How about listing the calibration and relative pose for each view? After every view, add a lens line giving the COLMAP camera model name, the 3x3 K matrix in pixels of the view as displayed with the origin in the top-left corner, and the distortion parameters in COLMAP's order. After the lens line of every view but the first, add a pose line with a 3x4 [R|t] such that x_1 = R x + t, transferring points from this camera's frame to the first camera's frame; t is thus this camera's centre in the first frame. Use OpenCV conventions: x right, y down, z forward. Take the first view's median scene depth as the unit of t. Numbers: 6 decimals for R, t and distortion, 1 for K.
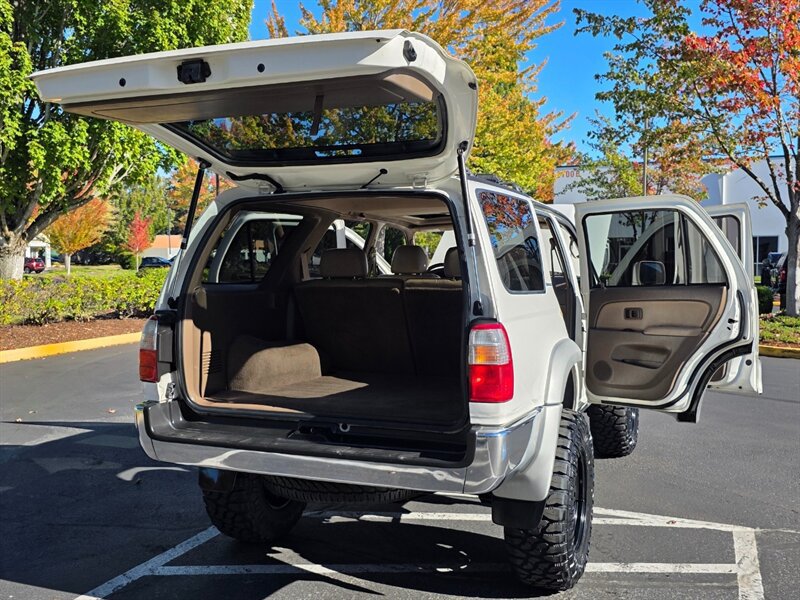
lens RADIAL K [[808.4, 0, 404.0], [0, 808.4, 303.6], [0, 0, 1]] dist [0.044566, 0.000000]
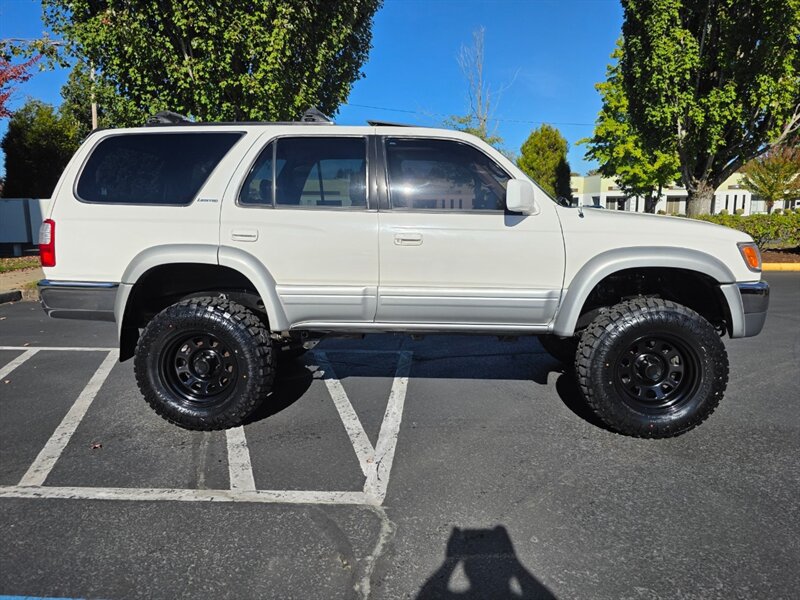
lens RADIAL K [[566.2, 0, 398.1], [0, 566.2, 304.2], [0, 0, 1]] dist [0.049157, -0.035216]
pose [[0.299587, 0.154764, -0.941433, 1.080984], [-0.047985, 0.987951, 0.147142, -0.008906], [0.952862, 0.001093, 0.303403, 0.972075]]
